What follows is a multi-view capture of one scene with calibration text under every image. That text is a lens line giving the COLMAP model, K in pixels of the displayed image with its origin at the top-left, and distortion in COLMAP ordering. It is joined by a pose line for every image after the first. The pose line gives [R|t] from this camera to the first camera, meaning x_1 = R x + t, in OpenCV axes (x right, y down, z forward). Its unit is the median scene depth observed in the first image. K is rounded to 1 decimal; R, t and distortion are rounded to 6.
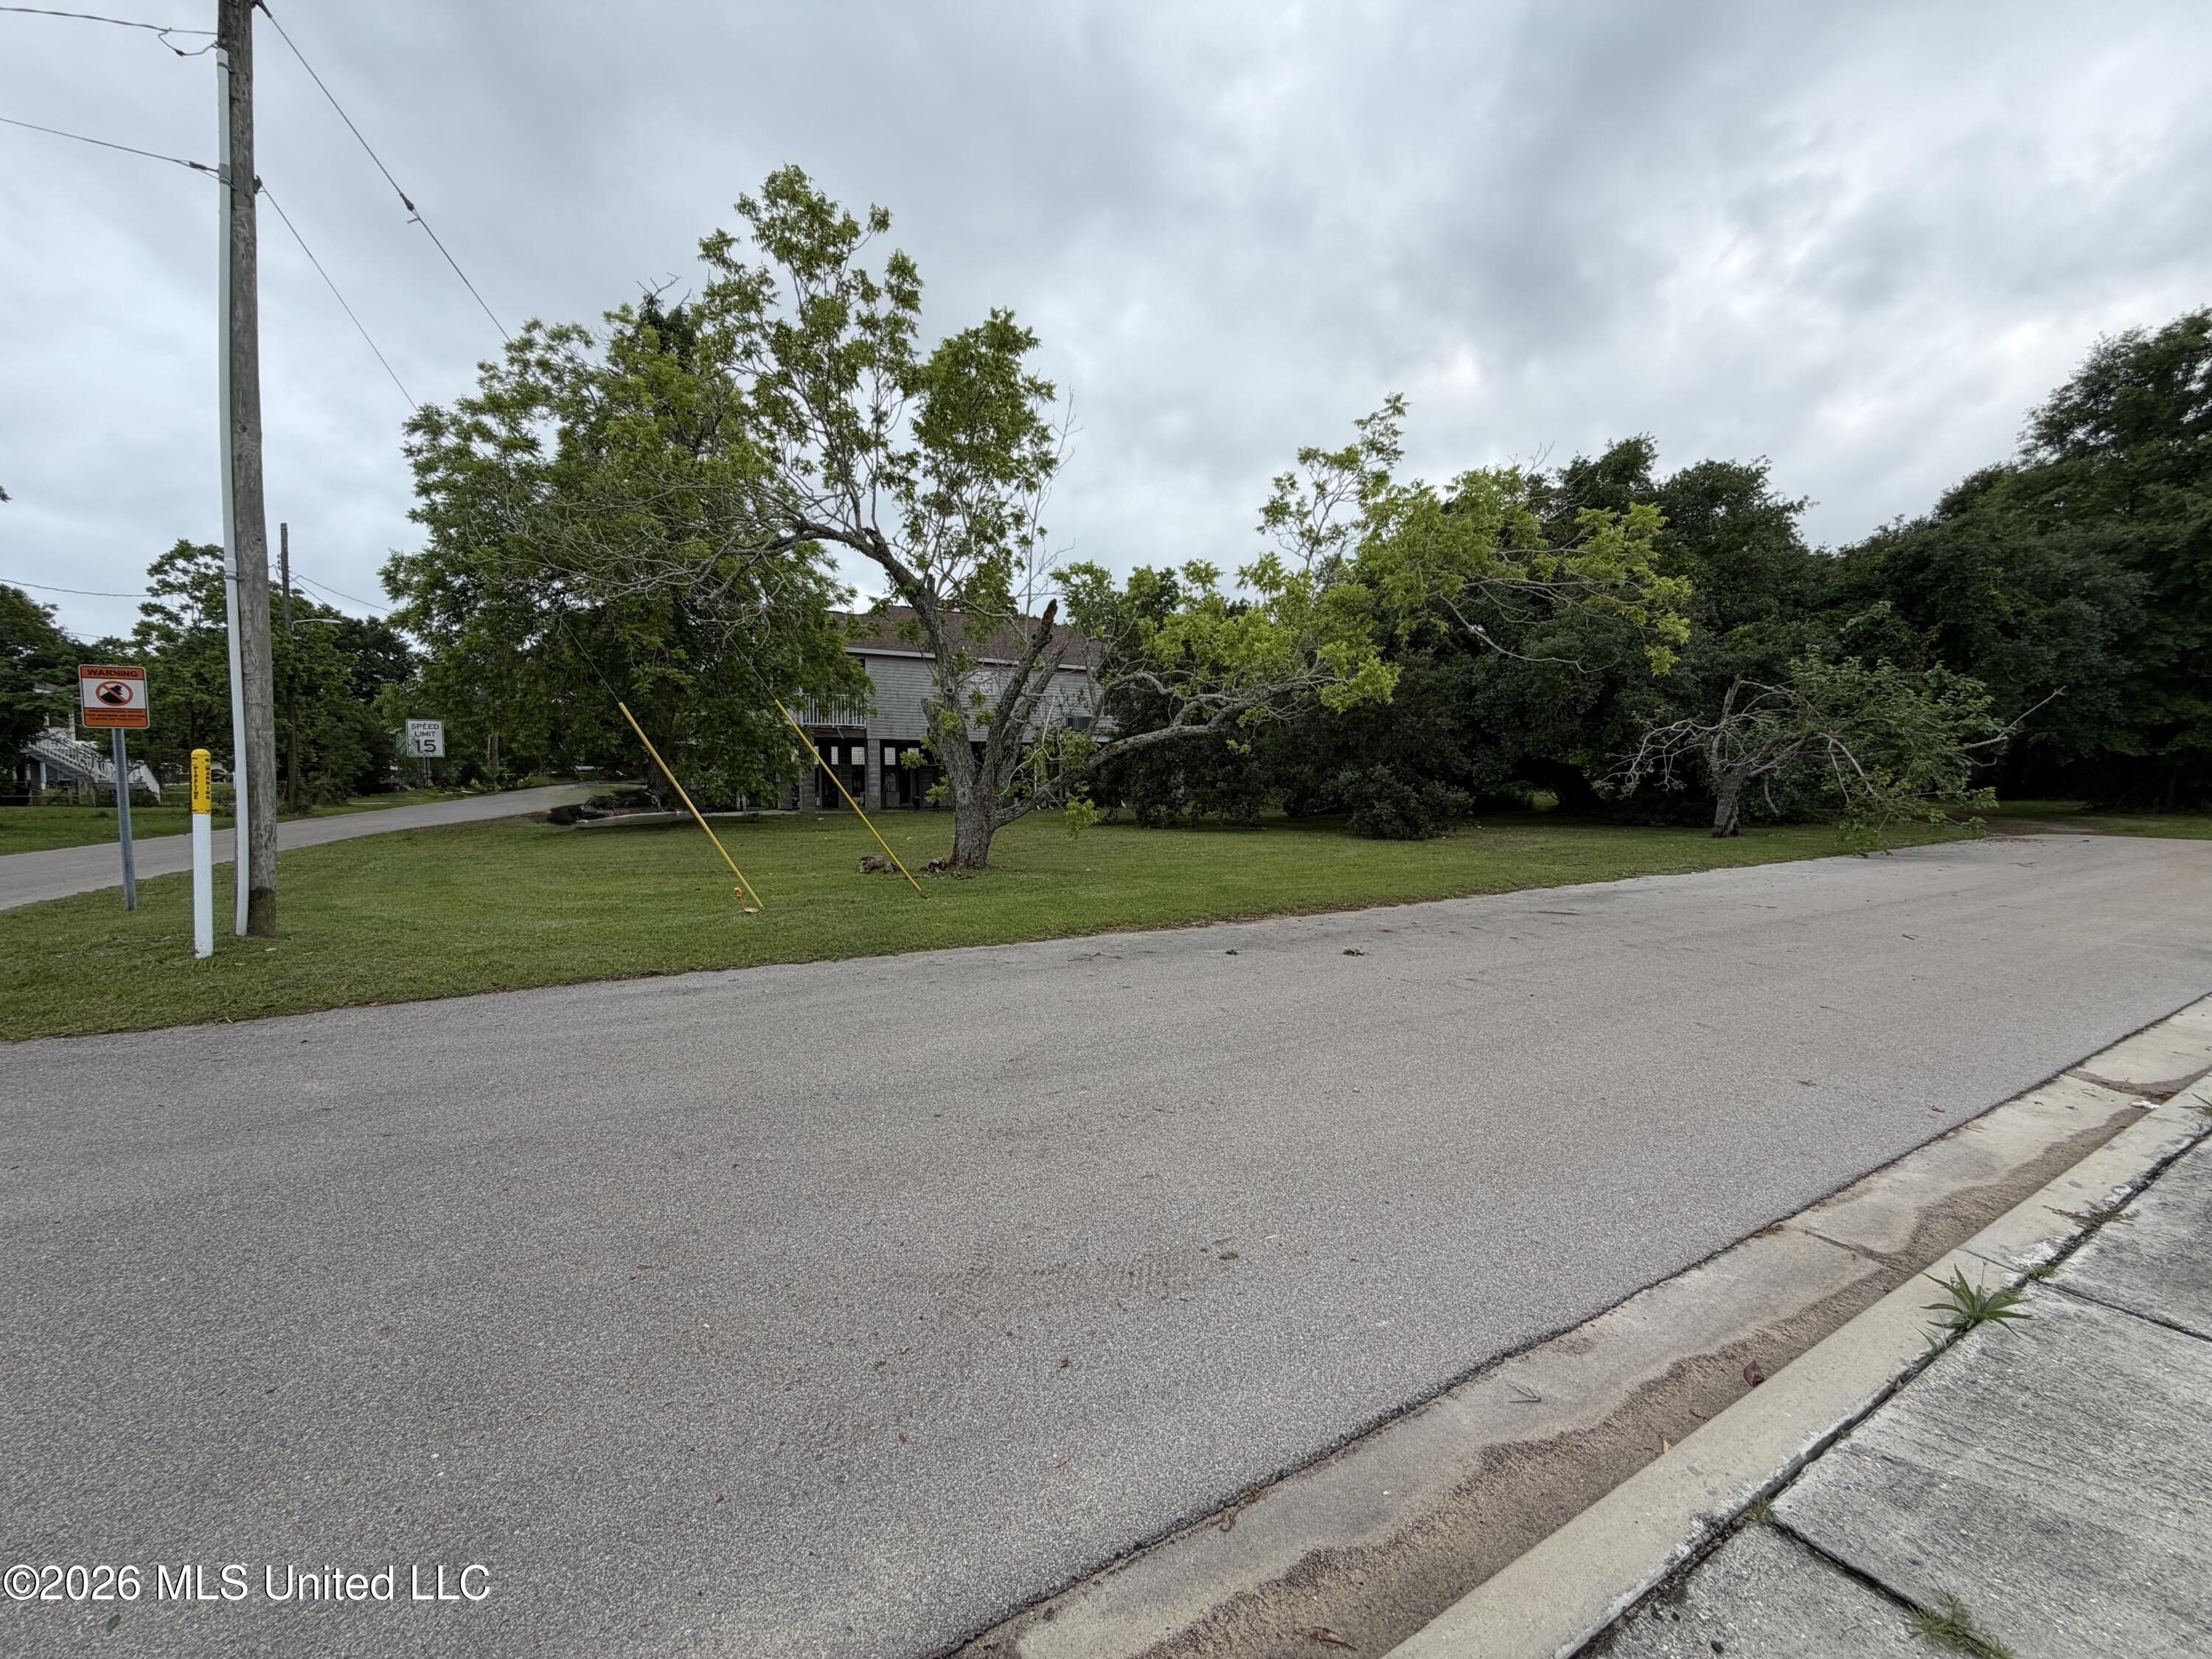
lens RADIAL K [[881.2, 0, 1093.8], [0, 881.2, 826.2], [0, 0, 1]] dist [-0.001309, 0.000204]
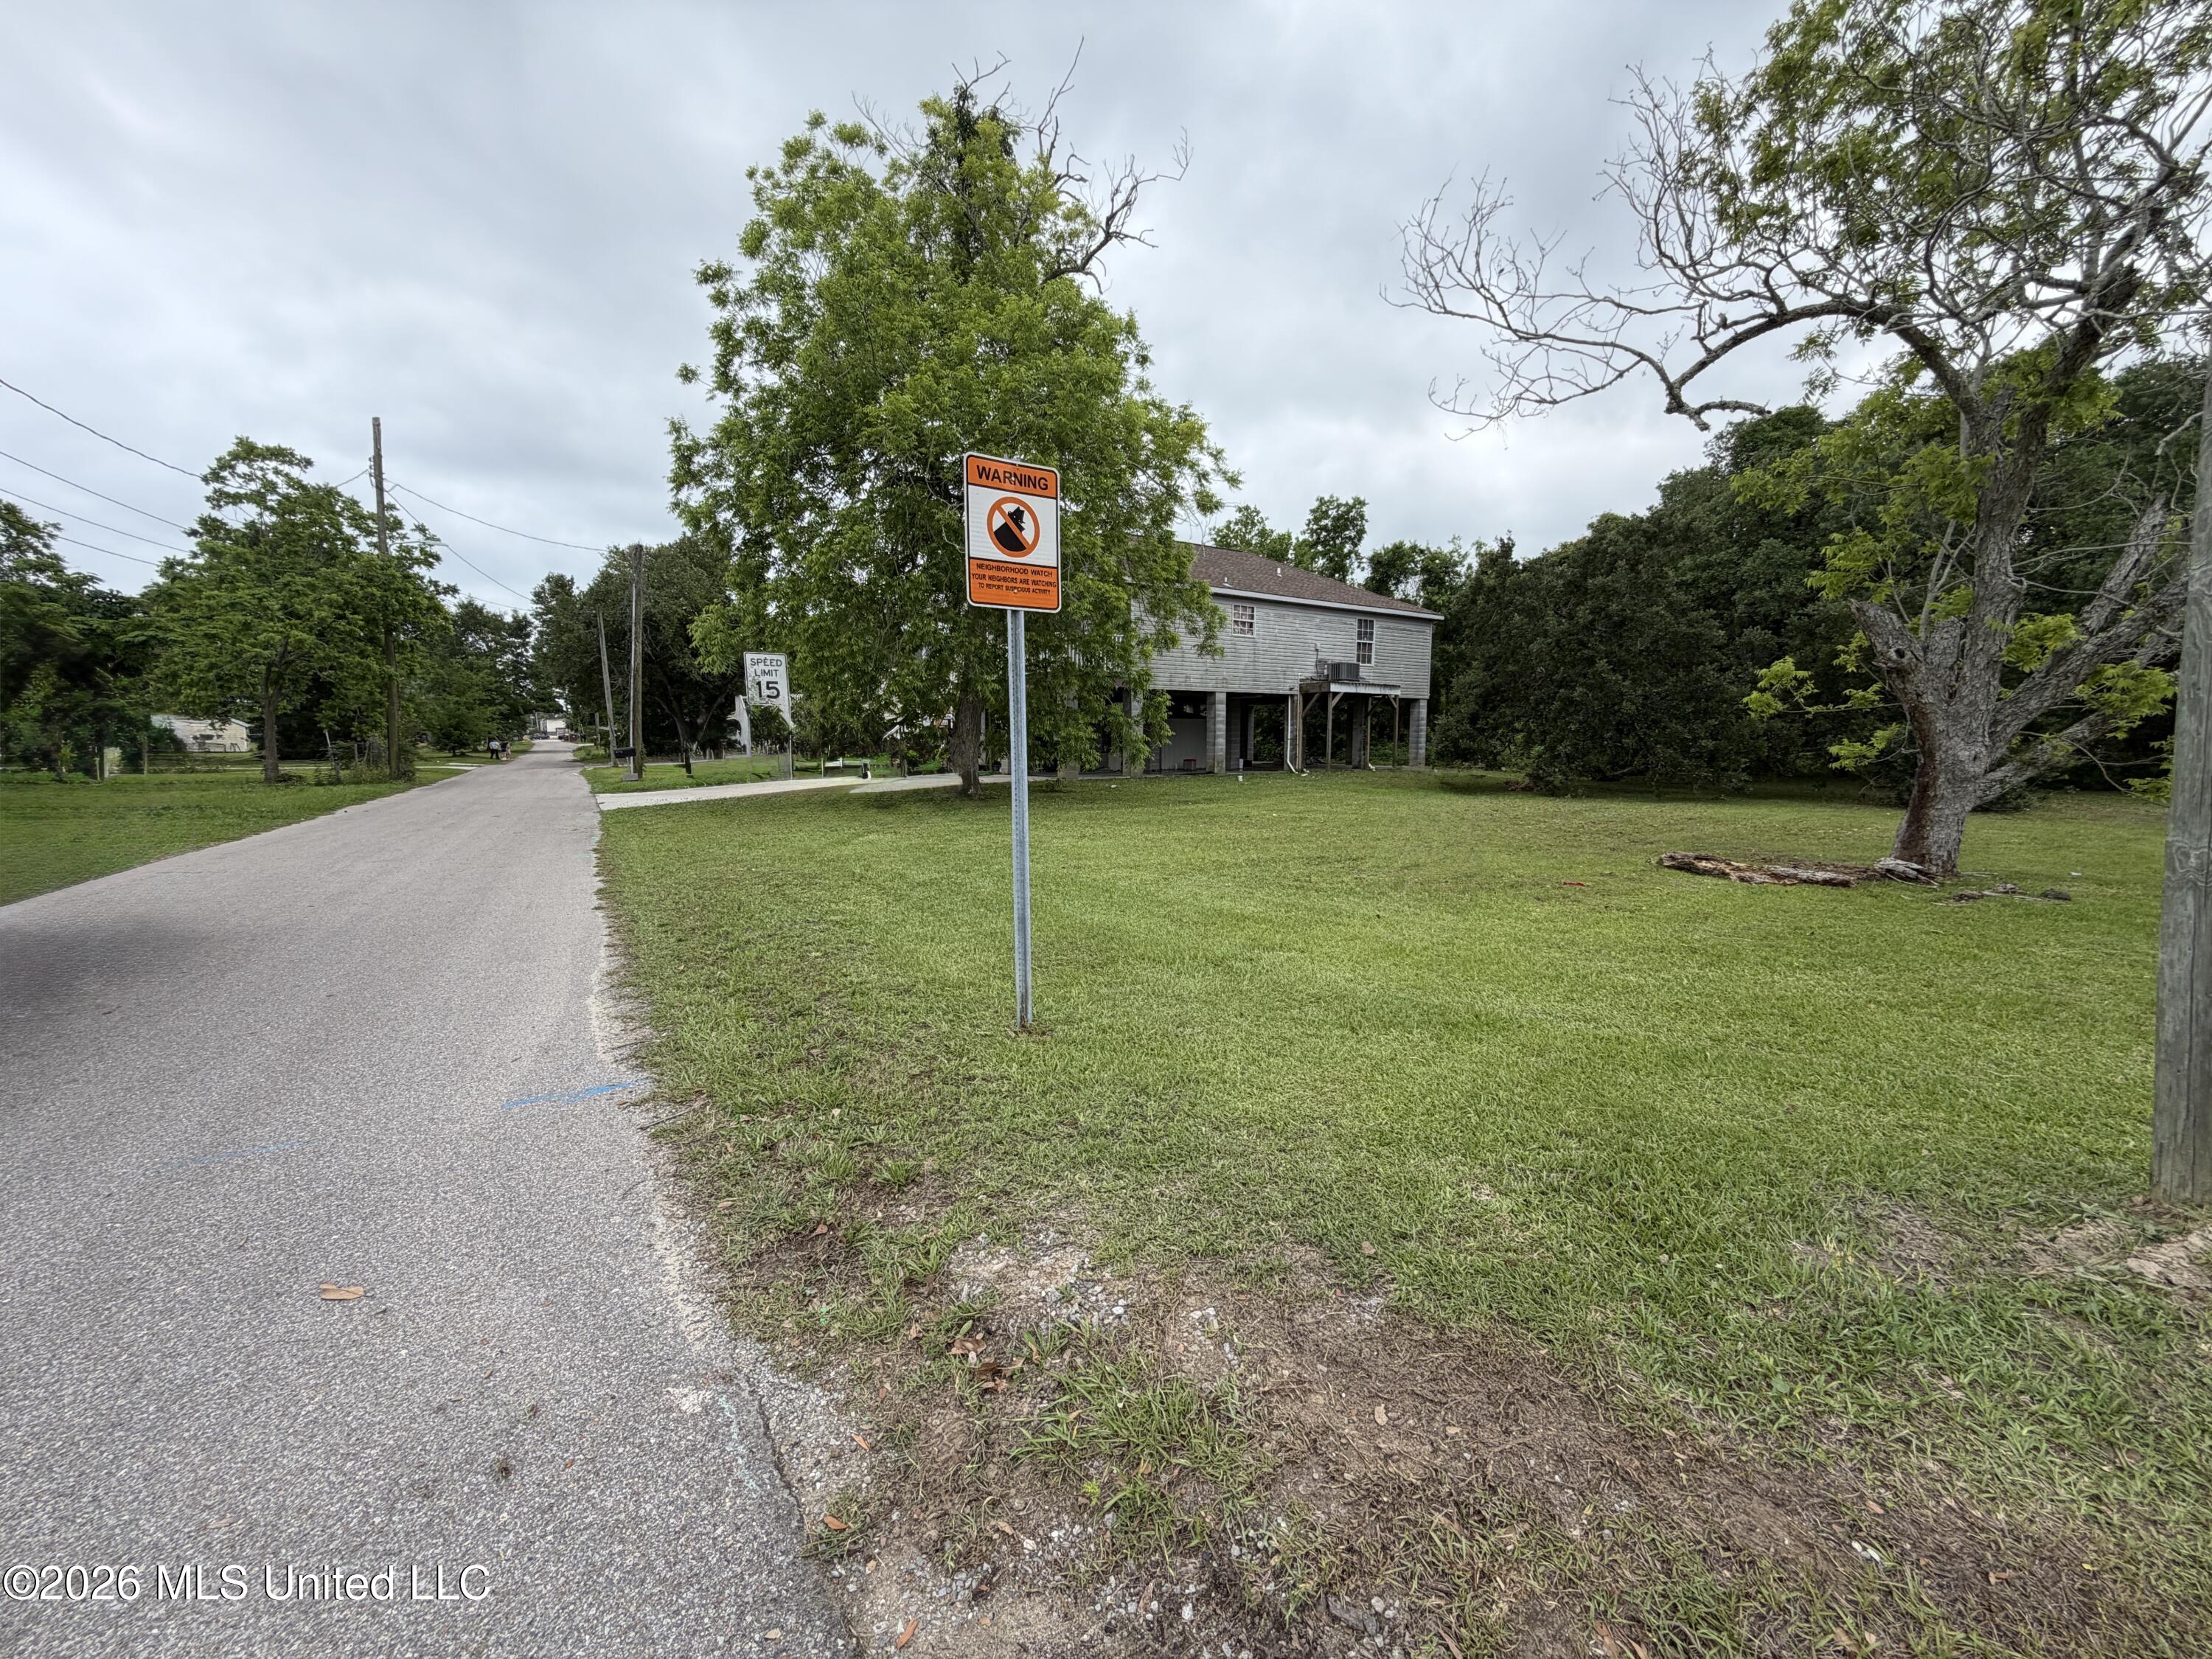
lens RADIAL K [[881.2, 0, 1109.3], [0, 881.2, 832.2], [0, 0, 1]] dist [-0.001309, 0.000204]
pose [[0.998932, -0.007616, 0.045572, -0.895167], [0.005207, 0.998594, 0.052749, -0.019713], [-0.045910, -0.052456, 0.997567, 0.460306]]
